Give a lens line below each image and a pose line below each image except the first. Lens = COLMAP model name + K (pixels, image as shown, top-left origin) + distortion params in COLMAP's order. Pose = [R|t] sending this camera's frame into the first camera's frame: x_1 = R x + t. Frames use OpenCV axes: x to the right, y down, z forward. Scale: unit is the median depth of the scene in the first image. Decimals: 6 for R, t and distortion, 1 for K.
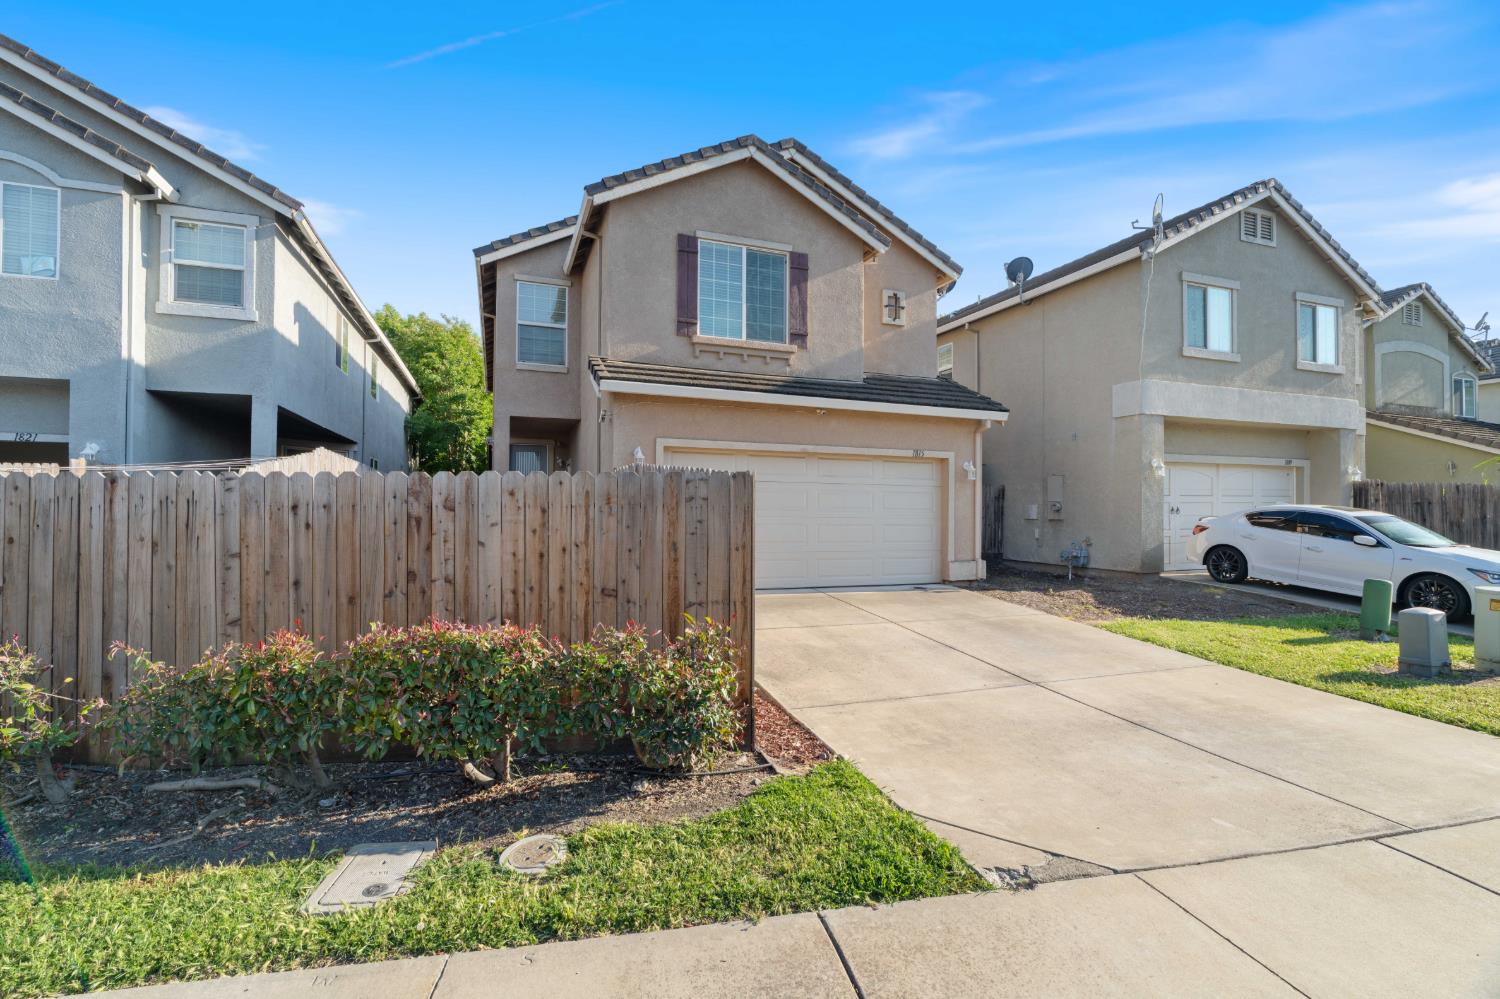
lens RADIAL K [[664.6, 0, 746.5], [0, 664.6, 491.2], [0, 0, 1]] dist [-0.003129, -0.000226]
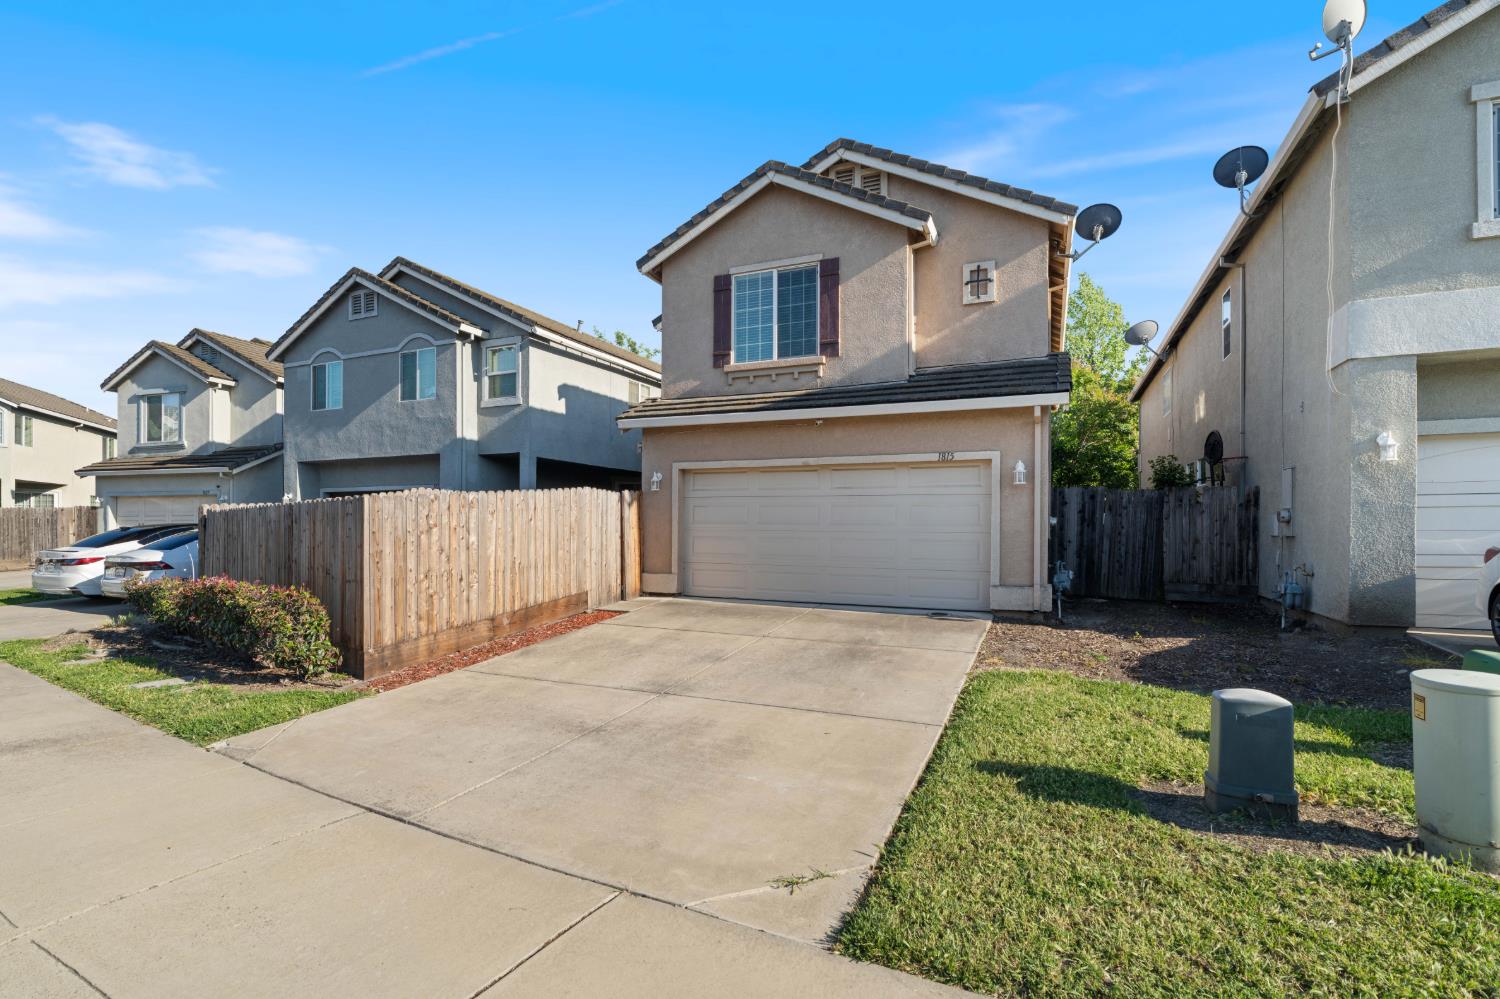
lens RADIAL K [[689.7, 0, 754.1], [0, 689.7, 513.1], [0, 0, 1]] dist [-0.001811, 0.000526]
pose [[0.725224, -0.018877, -0.688254, 0.706121], [0.021817, 0.999752, -0.004432, 0.014840], [0.688168, -0.011801, 0.725456, 0.194903]]
